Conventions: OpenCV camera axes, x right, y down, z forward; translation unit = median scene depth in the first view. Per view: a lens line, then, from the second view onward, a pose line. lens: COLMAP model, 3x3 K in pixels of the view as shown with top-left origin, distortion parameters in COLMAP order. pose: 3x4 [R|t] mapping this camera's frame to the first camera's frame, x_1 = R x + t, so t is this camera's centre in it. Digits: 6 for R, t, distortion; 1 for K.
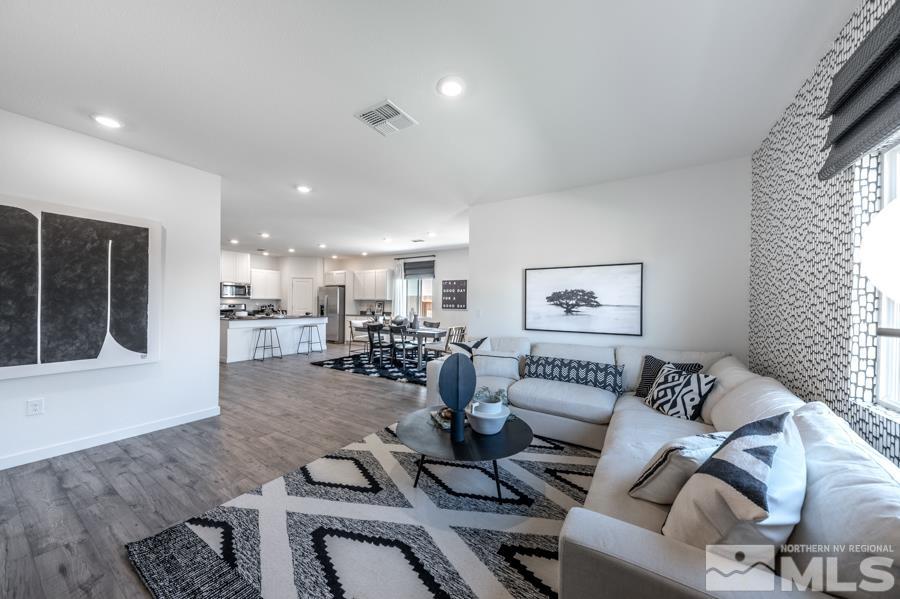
lens RADIAL K [[312.2, 0, 450.7], [0, 312.2, 301.6], [0, 0, 1]] dist [-0.000185, -0.000067]
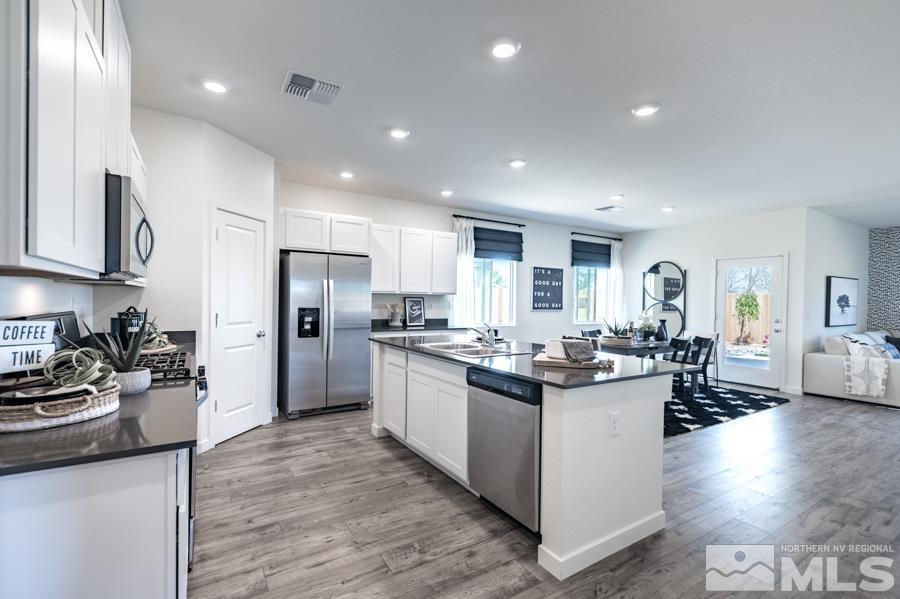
lens RADIAL K [[407.7, 0, 449.2], [0, 407.7, 302.9], [0, 0, 1]] dist [-0.003347, -0.000464]
pose [[0.443461, -0.007311, 0.896264, -0.877572], [-0.014558, 0.999776, 0.015359, -0.002034], [-0.896175, -0.019859, 0.443255, 0.784479]]
